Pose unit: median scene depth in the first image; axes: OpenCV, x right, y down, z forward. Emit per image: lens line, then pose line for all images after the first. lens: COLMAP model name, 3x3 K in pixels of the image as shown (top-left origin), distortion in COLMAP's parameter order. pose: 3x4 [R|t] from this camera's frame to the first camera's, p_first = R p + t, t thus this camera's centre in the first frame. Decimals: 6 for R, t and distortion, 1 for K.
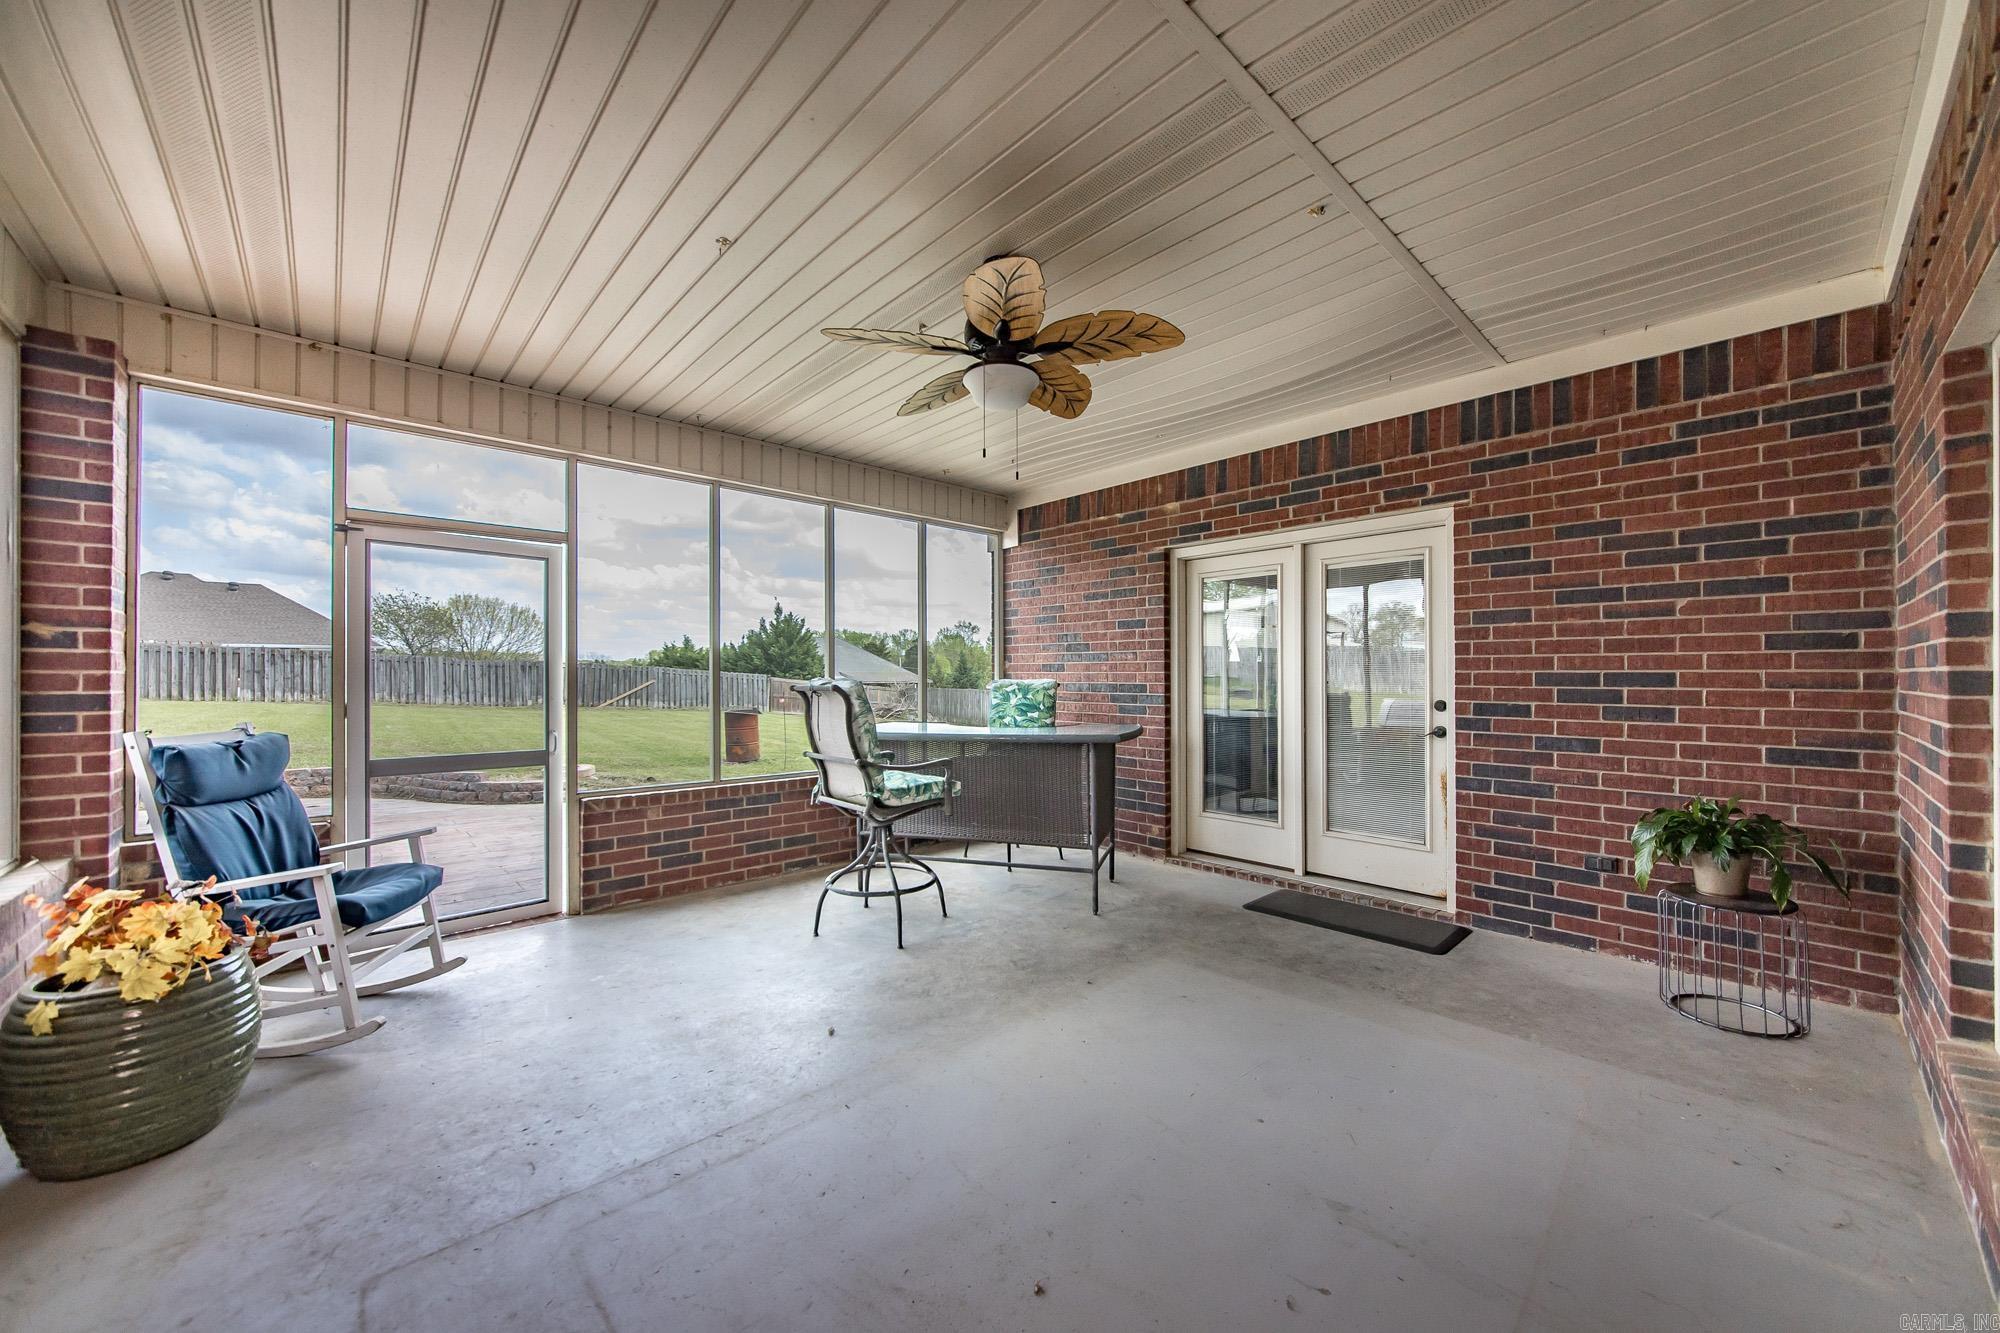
lens RADIAL K [[728.7, 0, 995.6], [0, 728.7, 676.7], [0, 0, 1]] dist [-0.006958, -0.000126]
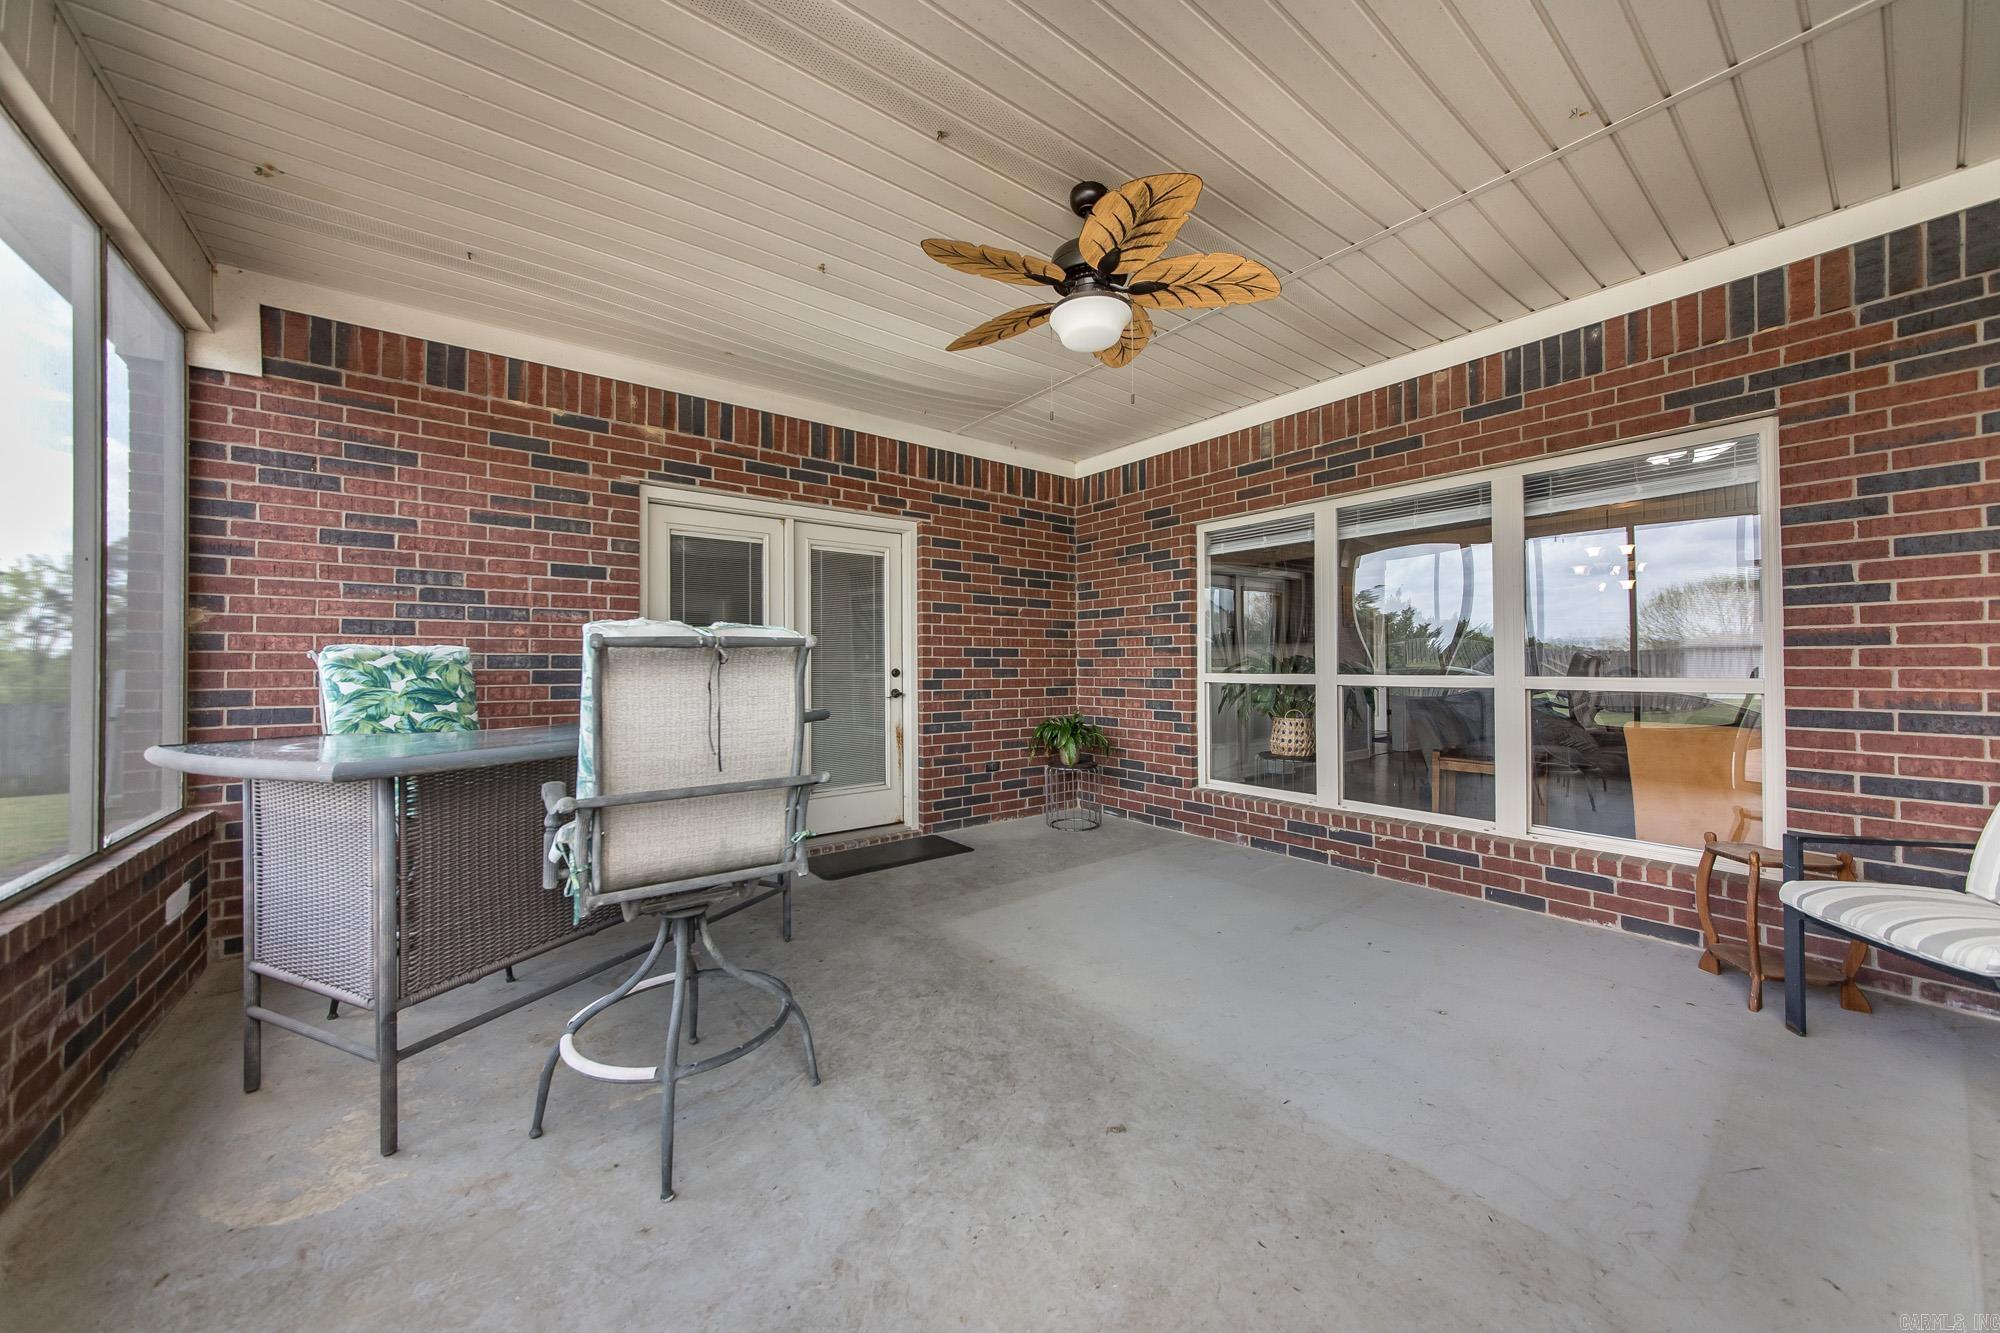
lens RADIAL K [[702.3, 0, 1000.0], [0, 702.3, 666.5], [0, 0, 1]] dist [-0.007040, 0.000008]
pose [[0.094323, -0.001120, 0.995541, -0.495018], [0.003339, 0.999994, 0.000809, 0.022883], [-0.995536, 0.003248, 0.094326, 0.572201]]
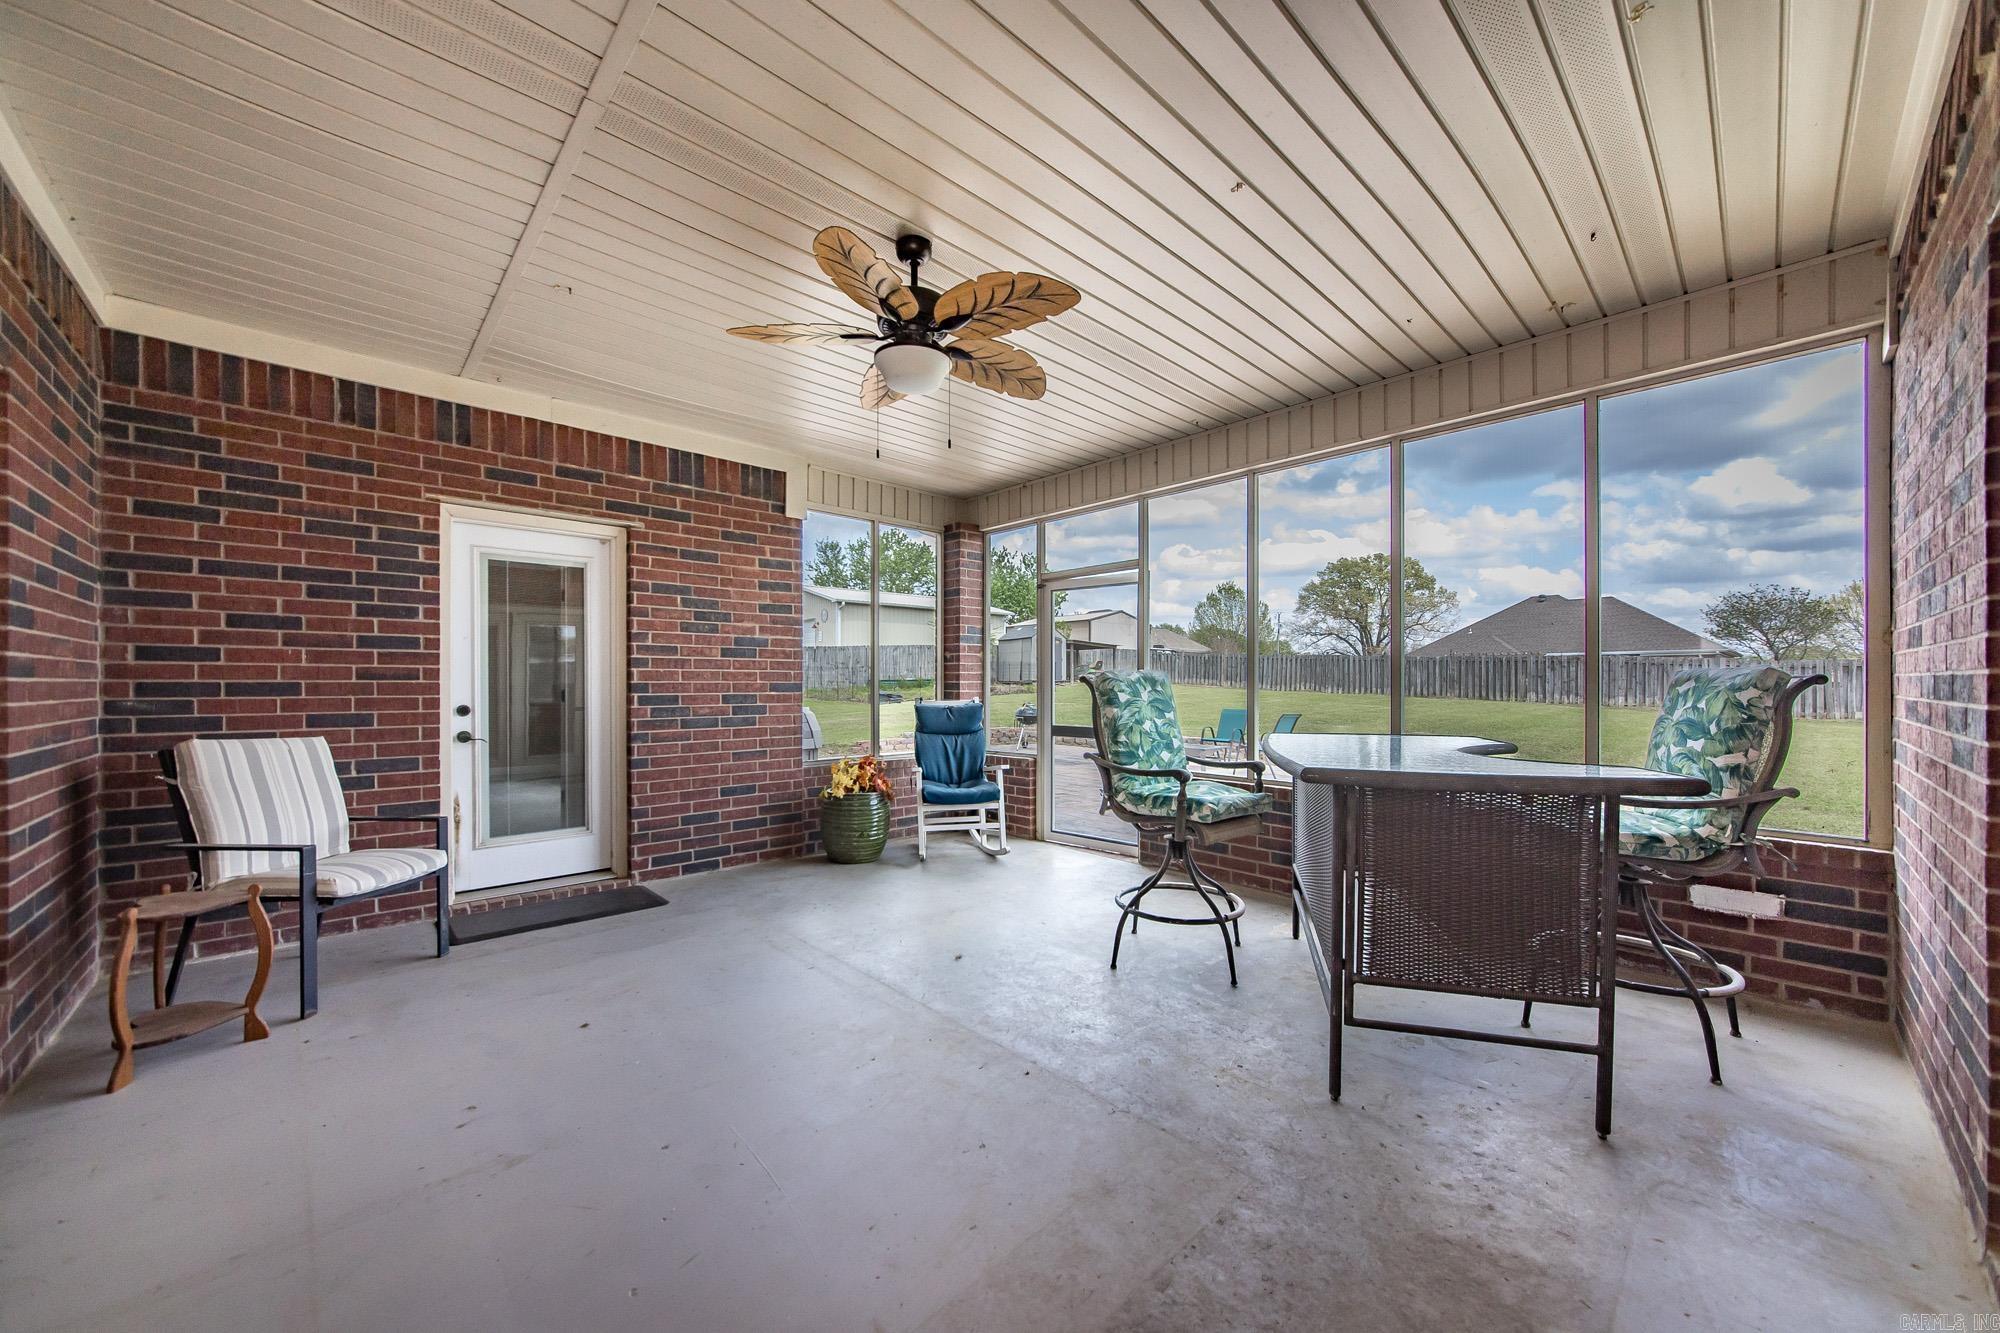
lens RADIAL K [[712.5, 0, 986.7], [0, 712.5, 681.8], [0, 0, 1]] dist [0.000943, 0.000037]
pose [[-0.009792, -0.003046, -0.999947, 0.546022], [0.001617, 0.999994, -0.003062, 0.015331], [0.999951, -0.001647, -0.009787, 0.623801]]
